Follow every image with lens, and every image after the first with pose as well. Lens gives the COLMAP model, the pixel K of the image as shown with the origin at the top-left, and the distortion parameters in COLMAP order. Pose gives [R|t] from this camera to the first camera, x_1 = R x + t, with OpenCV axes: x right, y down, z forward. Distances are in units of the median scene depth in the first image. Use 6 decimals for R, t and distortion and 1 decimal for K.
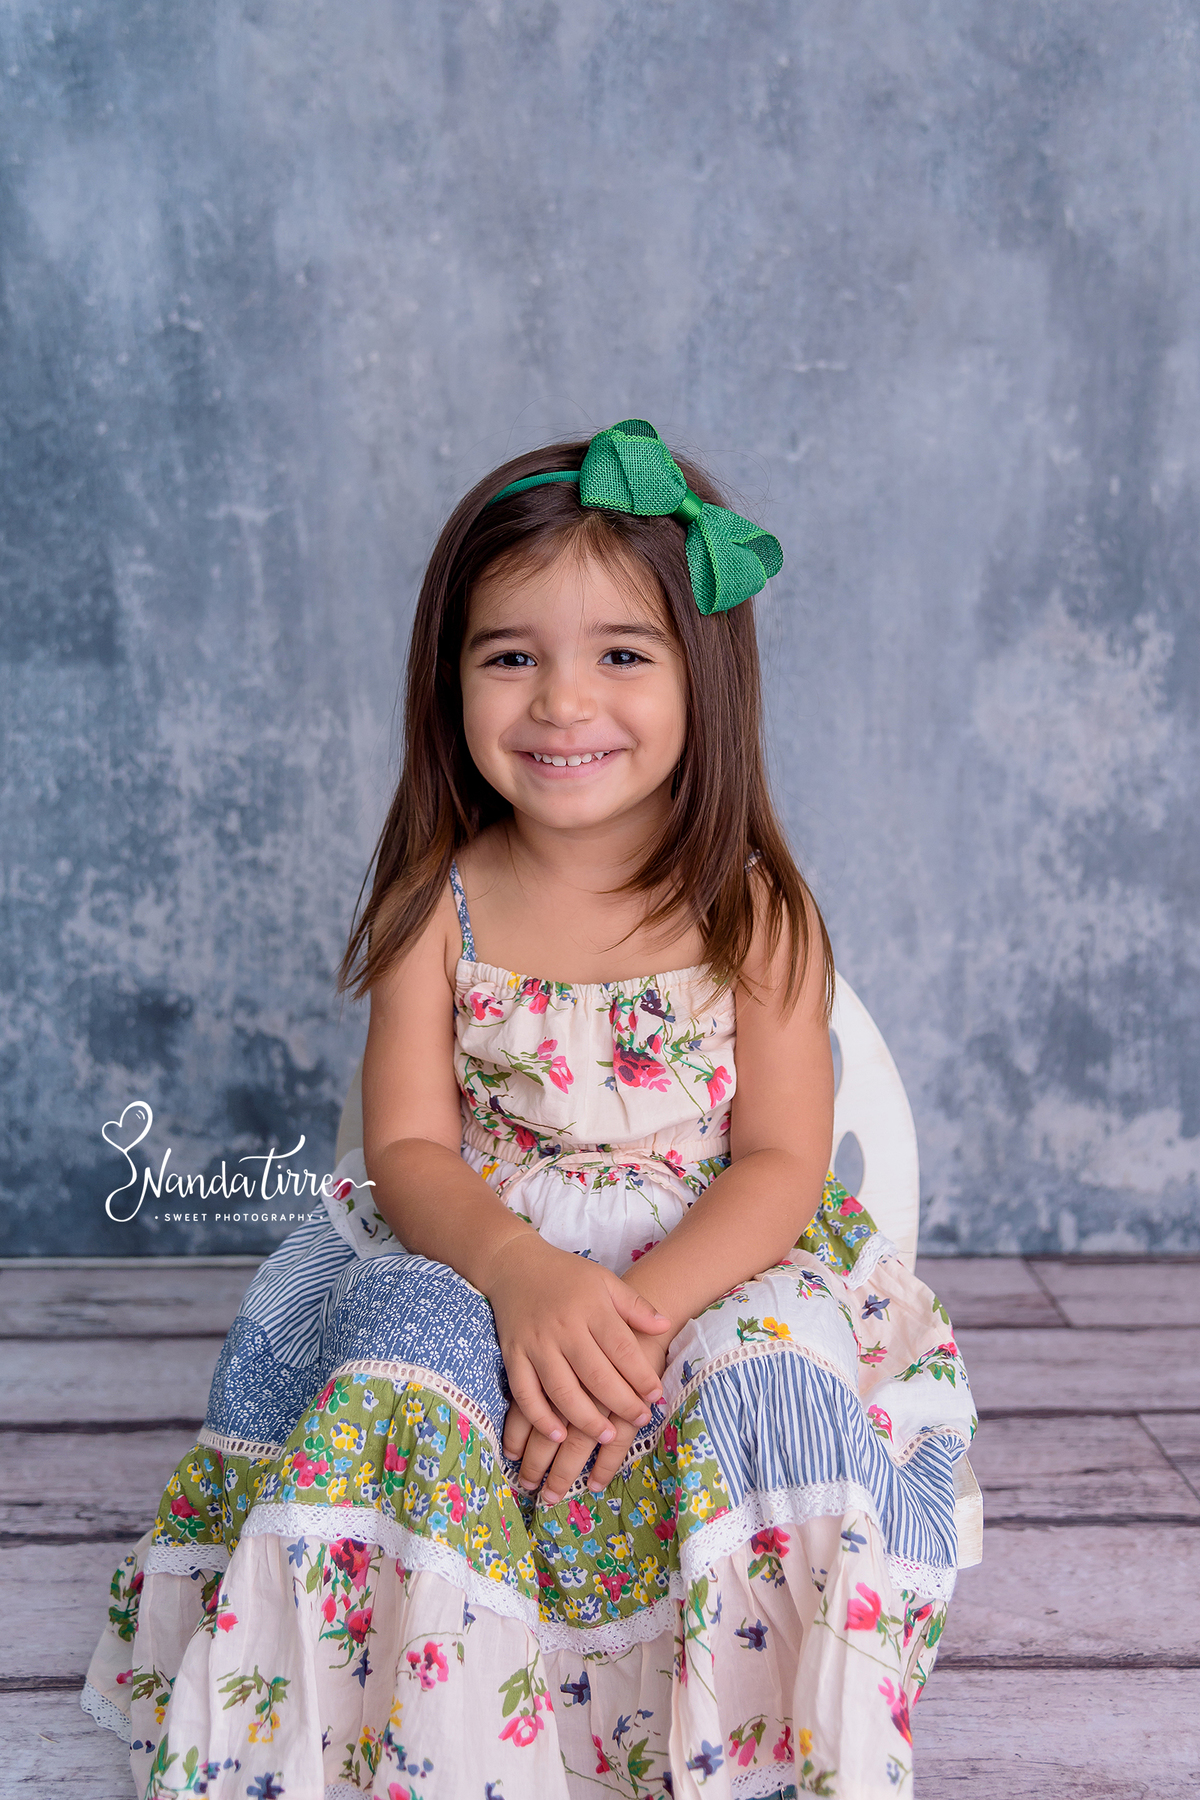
lens RADIAL K [[2049.1, 0, 675.6], [0, 2049.1, 849.1], [0, 0, 1]] dist [-0.020499, 0.000000]
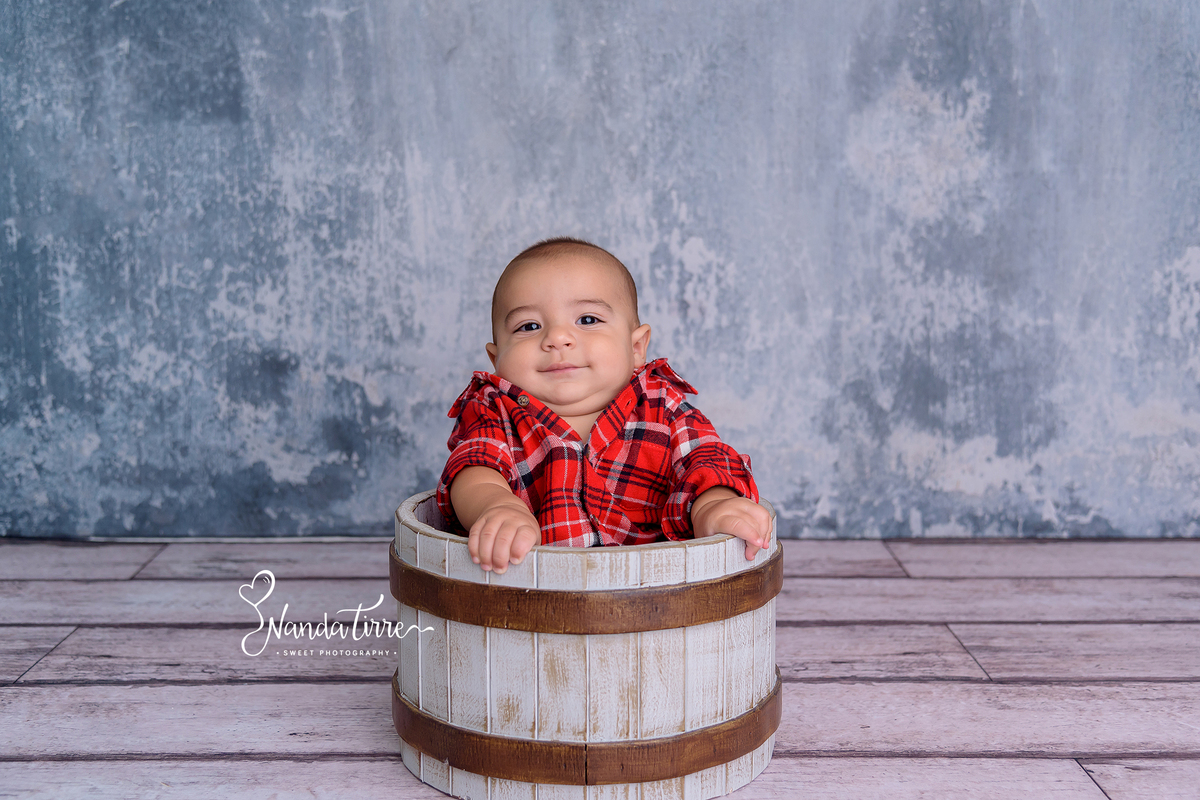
lens RADIAL K [[1479.0, 0, 626.2], [0, 1479.0, 401.0], [0, 0, 1]] dist [-0.015434, 0.000000]
pose [[0.998700, -0.003584, -0.050846, 0.046162], [0.005039, 0.999581, 0.028519, 0.075792], [0.050722, -0.028738, 0.998299, -0.024111]]
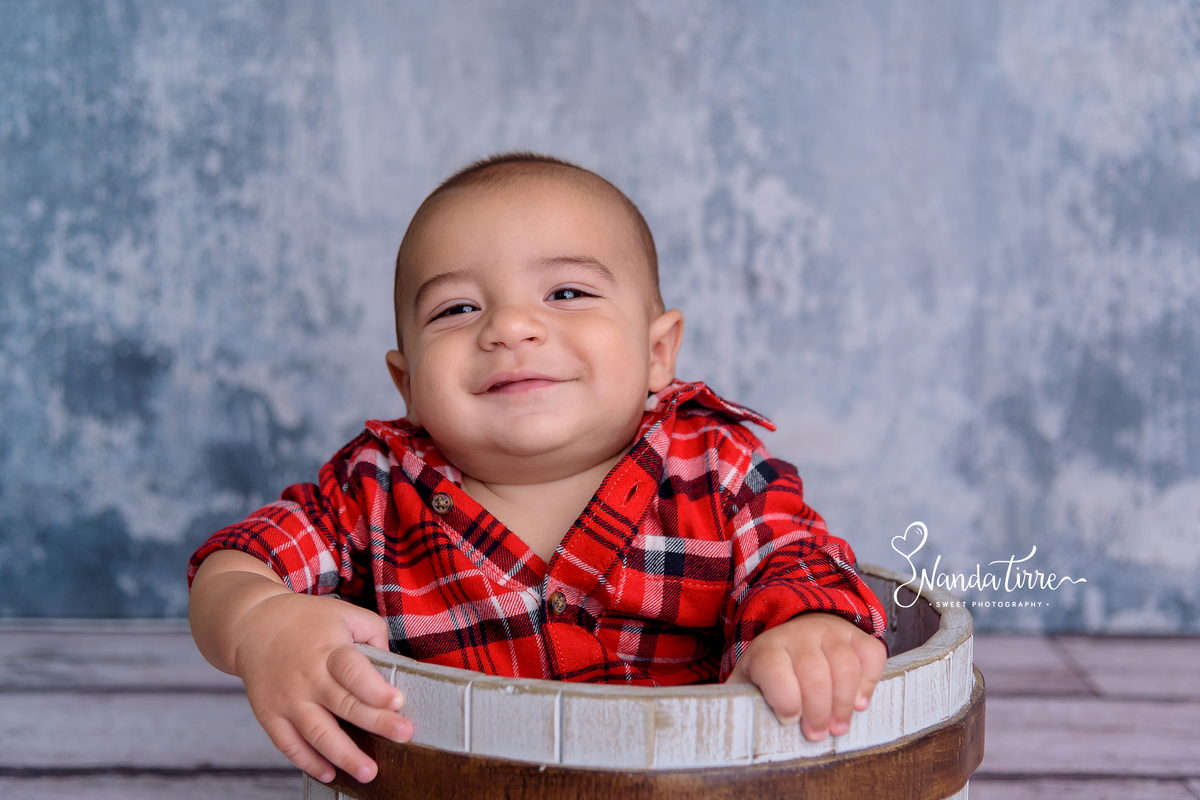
lens RADIAL K [[1779.8, 0, 624.6], [0, 1779.8, 403.0], [0, 0, 1]] dist [0.013441, 0.000000]
pose [[0.999060, 0.006368, -0.042875, 0.010704], [-0.005760, 0.999881, 0.014289, 0.084637], [0.042961, -0.014028, 0.998978, 0.178566]]
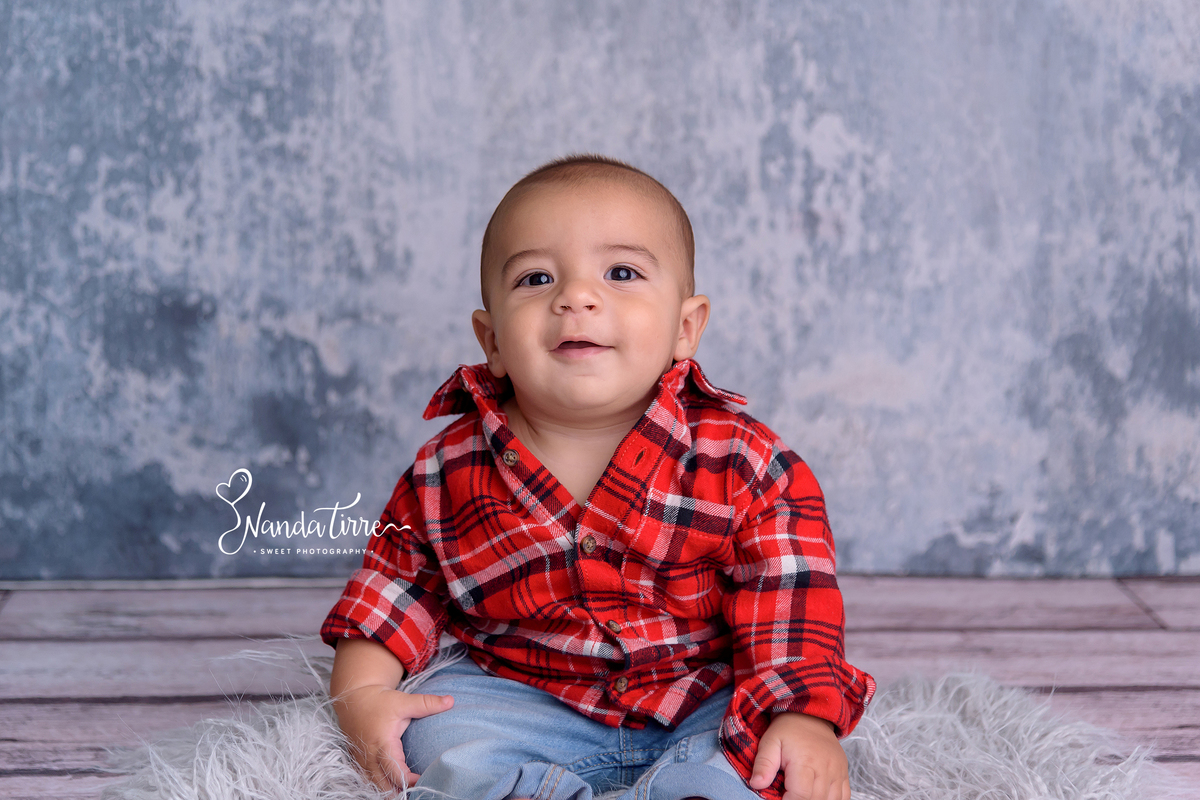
lens RADIAL K [[2729.9, 0, 608.0], [0, 2729.9, 384.7], [0, 0, 1]] dist [0.045997, 0.000000]
pose [[0.999866, -0.007783, -0.014435, -0.040742], [0.008125, 0.999684, 0.023808, 0.083754], [0.014245, -0.023922, 0.999612, -0.232781]]
